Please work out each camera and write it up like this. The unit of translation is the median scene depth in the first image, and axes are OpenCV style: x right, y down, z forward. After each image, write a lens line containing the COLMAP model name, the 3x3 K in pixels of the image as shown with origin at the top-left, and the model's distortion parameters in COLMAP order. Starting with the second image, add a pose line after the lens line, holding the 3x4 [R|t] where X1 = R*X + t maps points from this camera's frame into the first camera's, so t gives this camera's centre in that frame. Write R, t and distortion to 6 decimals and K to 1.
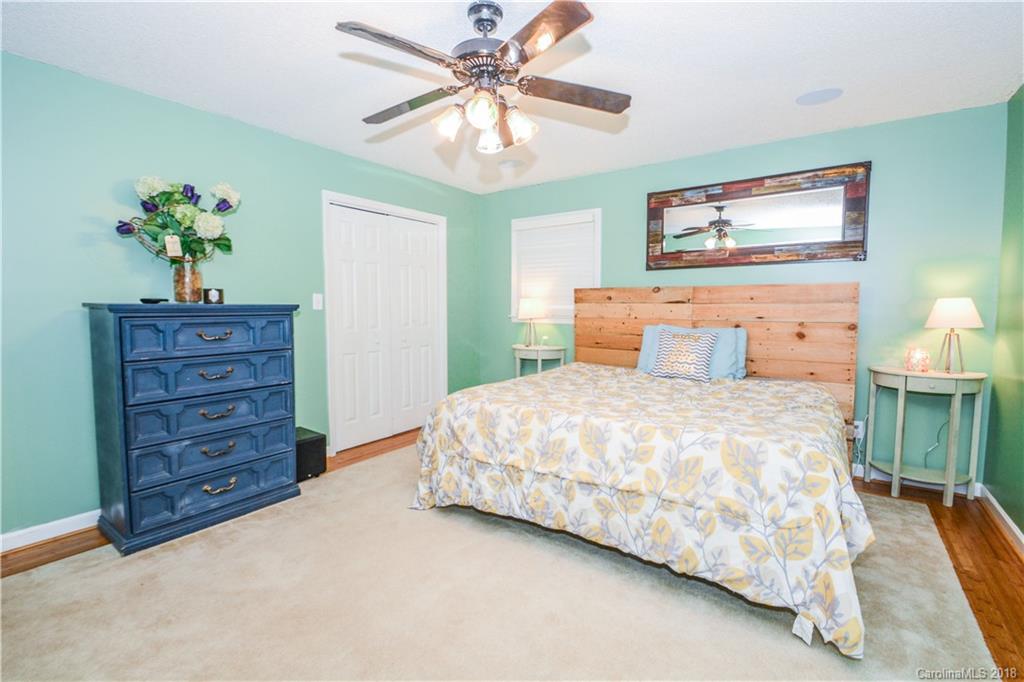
lens RADIAL K [[448.4, 0, 511.0], [0, 448.4, 336.8], [0, 0, 1]] dist [0.002681, -0.009711]
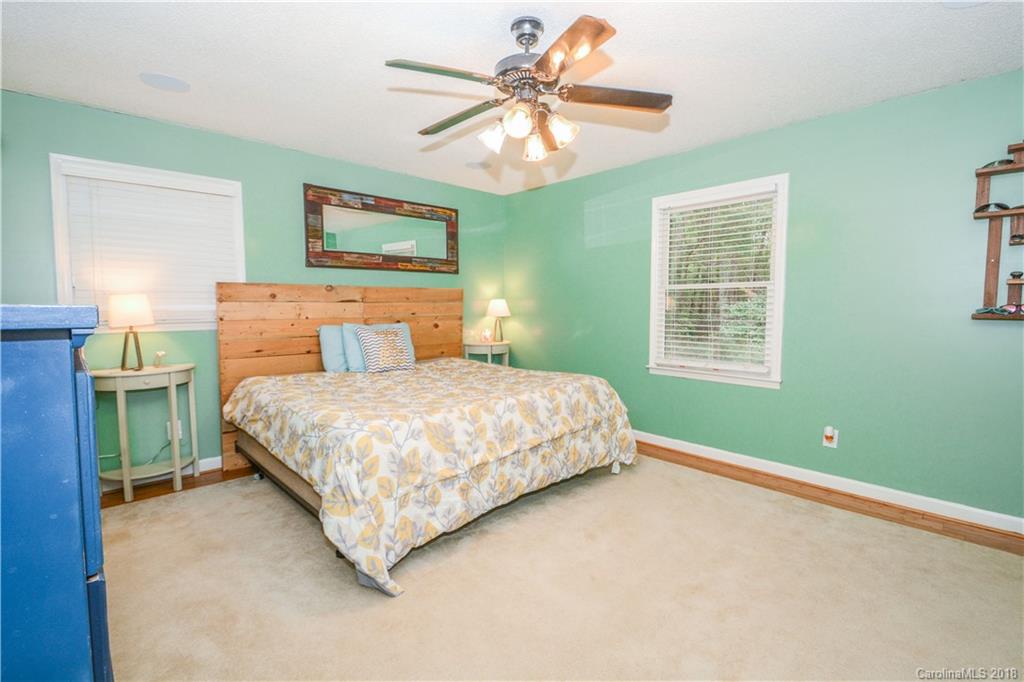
lens RADIAL K [[464.3, 0, 511.4], [0, 464.3, 332.5], [0, 0, 1]] dist [0.000290, -0.000449]
pose [[0.197149, -0.063888, 0.978290, -0.706262], [0.069165, 0.996294, 0.051126, -0.040212], [-0.977931, 0.057584, 0.200837, 0.504353]]
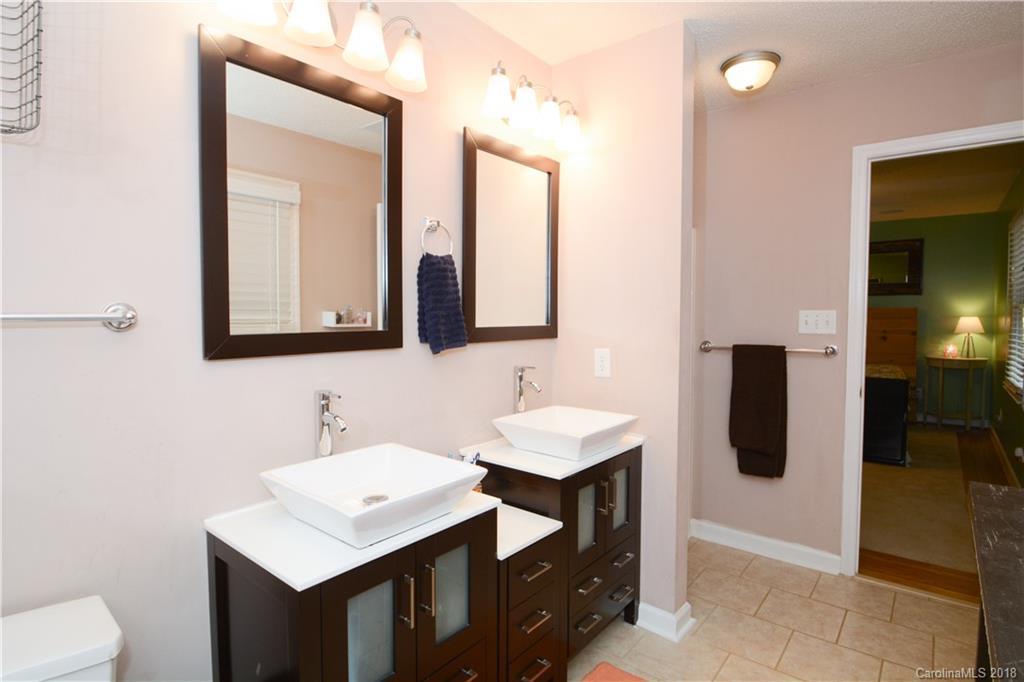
lens RADIAL K [[530.3, 0, 512.0], [0, 530.3, 341.0], [0, 0, 1]] dist [-0.020806, -0.000110]
pose [[0.998284, 0.001481, -0.058536, -0.657241], [-0.002880, 0.999712, -0.023823, 0.060584], [0.058484, 0.023950, 0.998001, -1.087115]]
